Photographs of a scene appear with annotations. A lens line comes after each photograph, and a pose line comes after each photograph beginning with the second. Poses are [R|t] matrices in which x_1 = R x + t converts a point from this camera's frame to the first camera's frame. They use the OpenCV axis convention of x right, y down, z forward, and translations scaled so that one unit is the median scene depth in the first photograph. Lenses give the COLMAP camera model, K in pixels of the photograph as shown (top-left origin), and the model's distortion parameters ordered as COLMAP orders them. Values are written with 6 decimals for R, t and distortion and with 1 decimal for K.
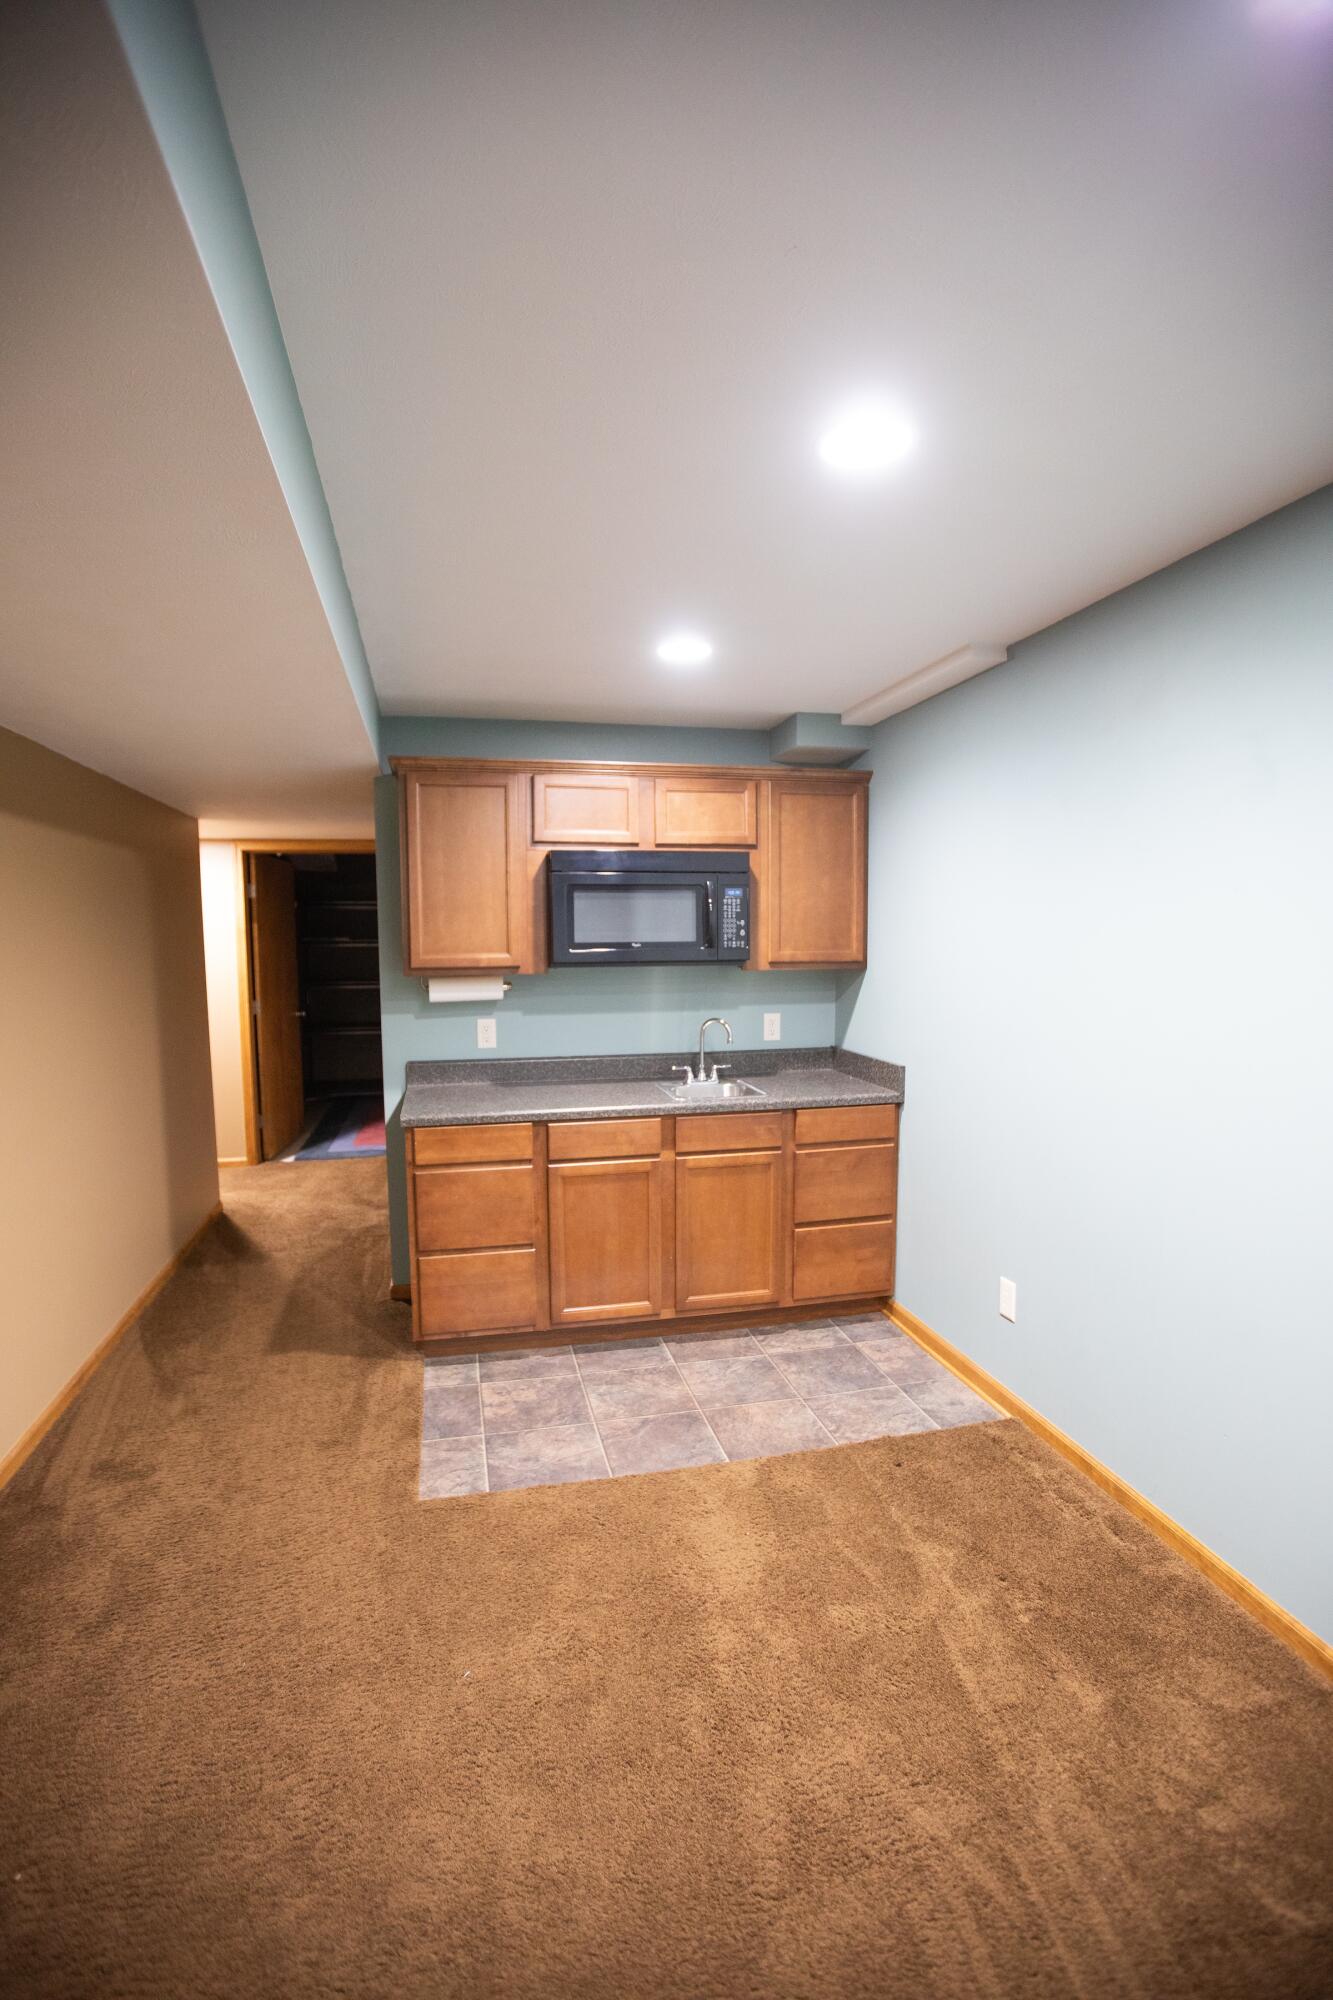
lens RADIAL K [[904.6, 0, 666.5], [0, 904.6, 1000.0], [0, 0, 1]] dist [-0.091376, 0.087466]
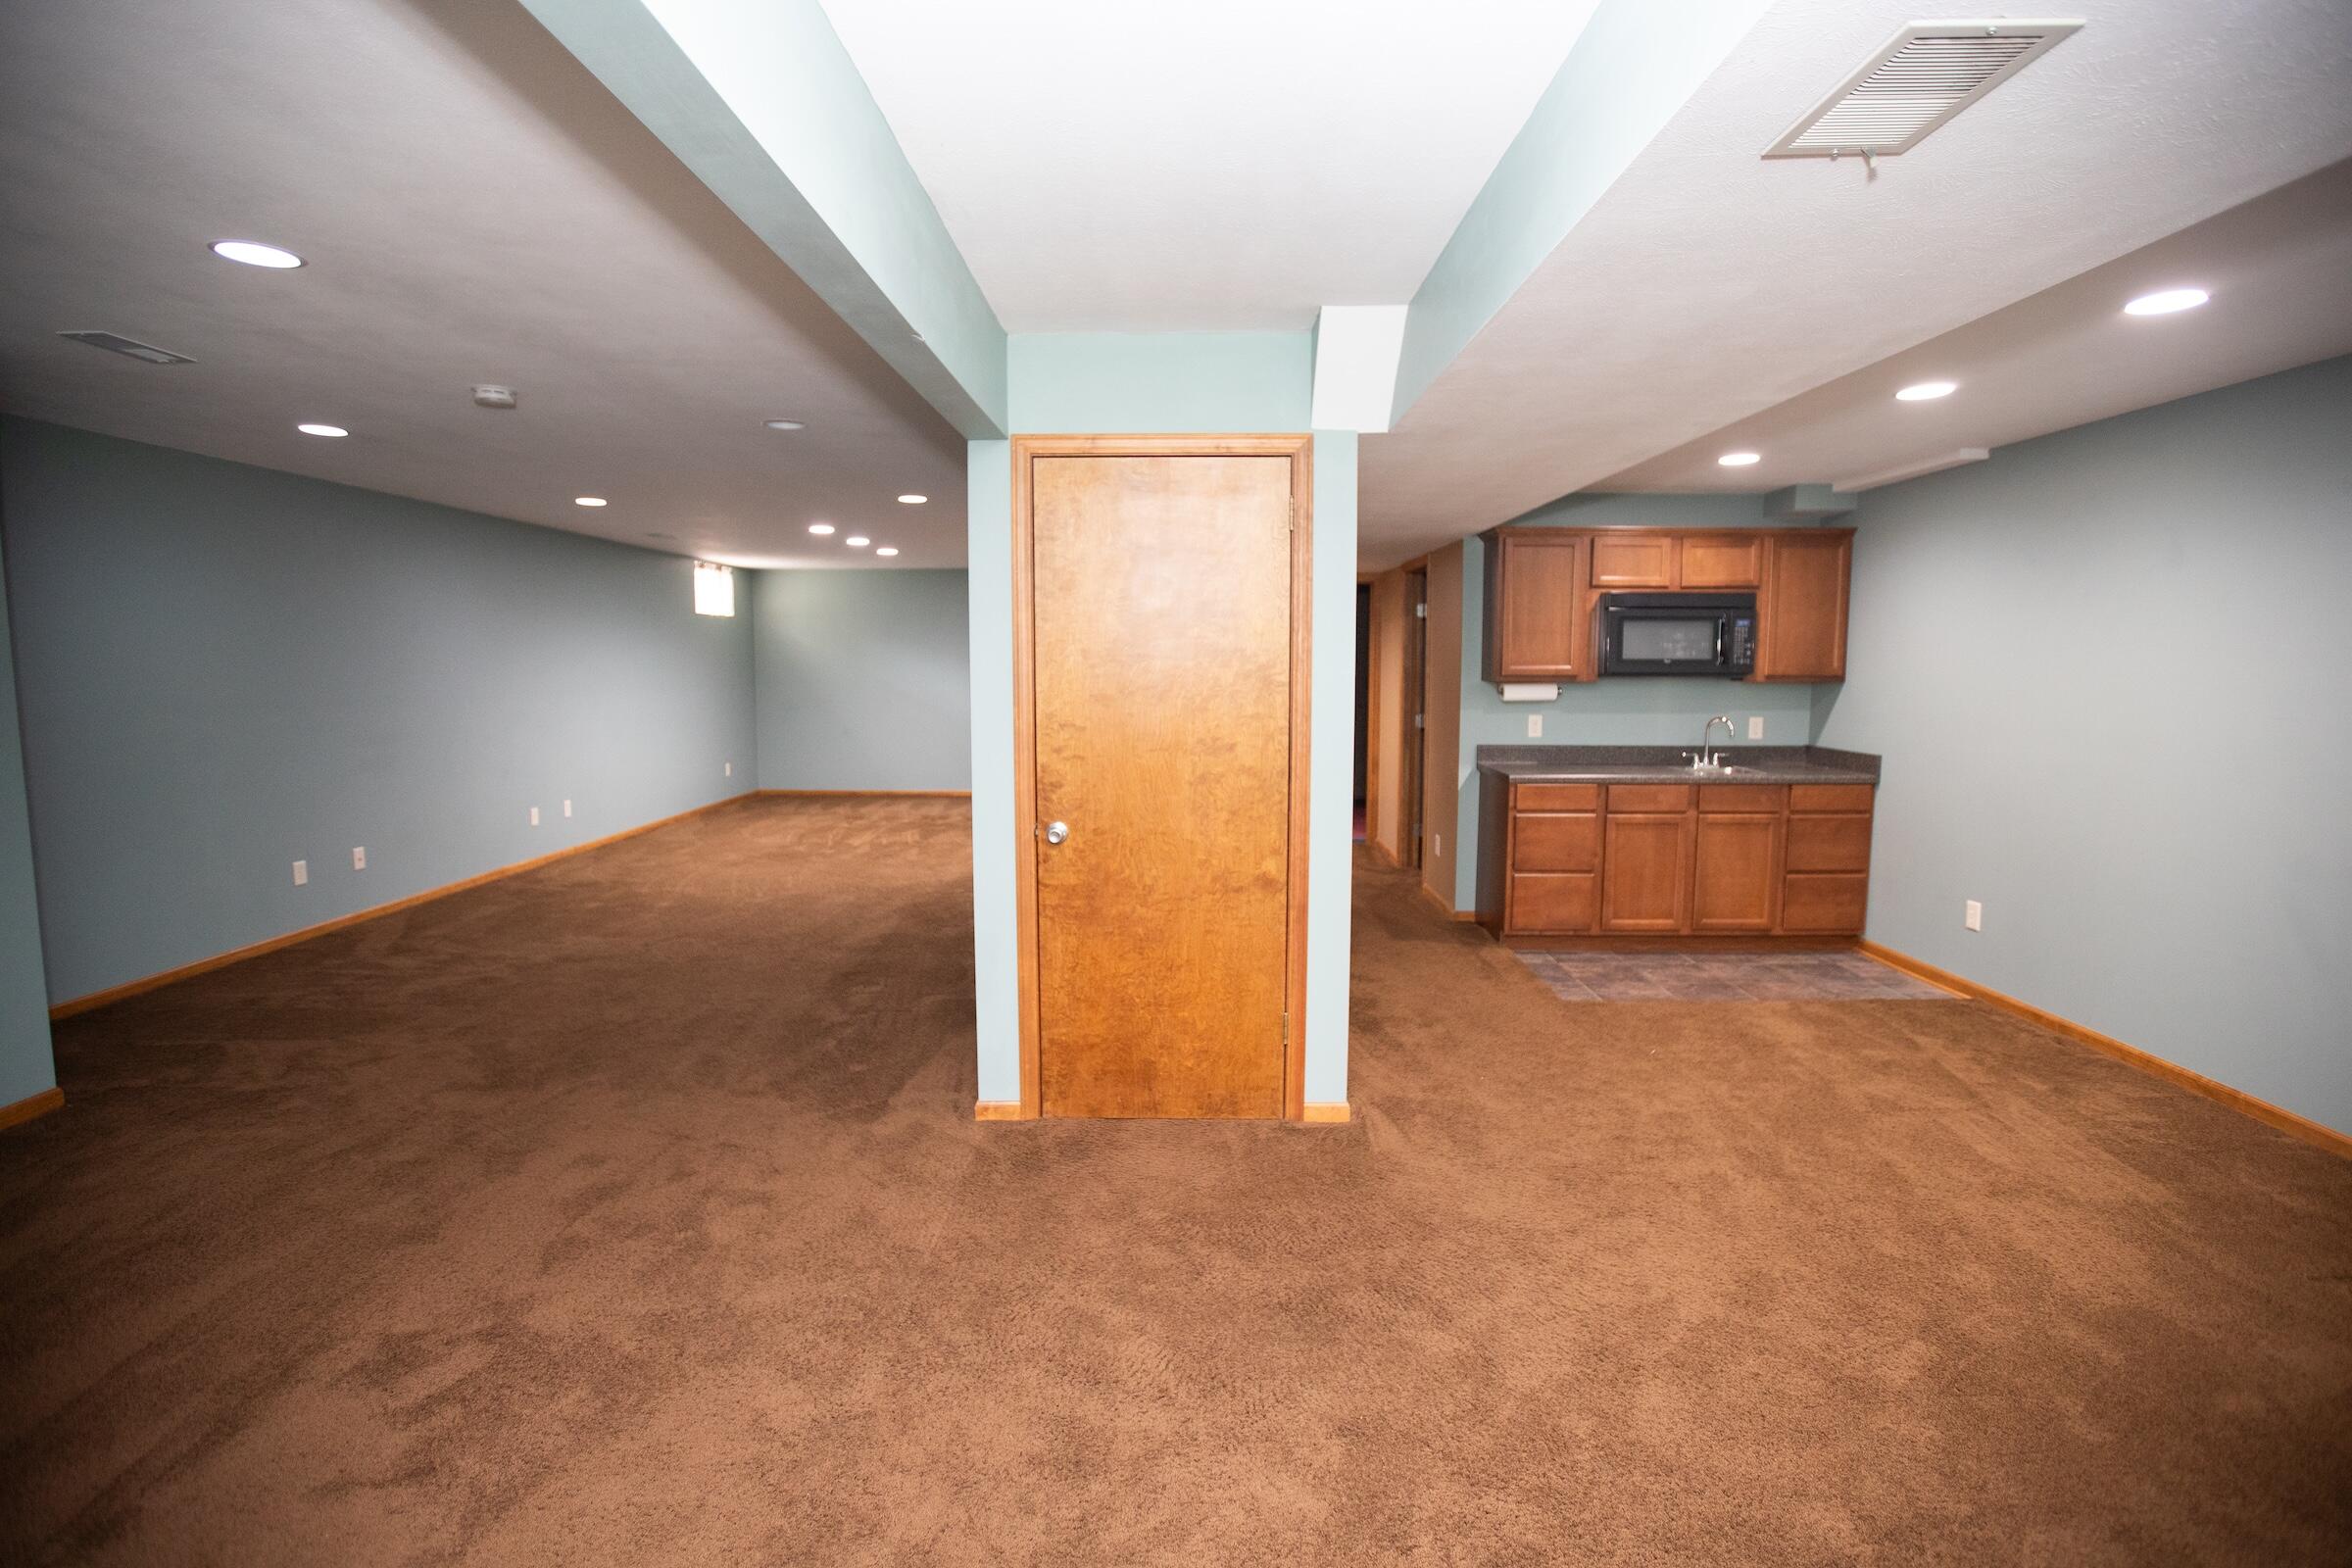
lens RADIAL K [[1066.7, 0, 1164.7], [0, 1066.7, 757.7], [0, 0, 1]] dist [-0.060358, 0.023400]
pose [[0.968225, 0.028009, -0.248506, -0.370154], [-0.025024, 0.999572, 0.015160, 0.080393], [0.248824, -0.008460, 0.968512, -0.733852]]
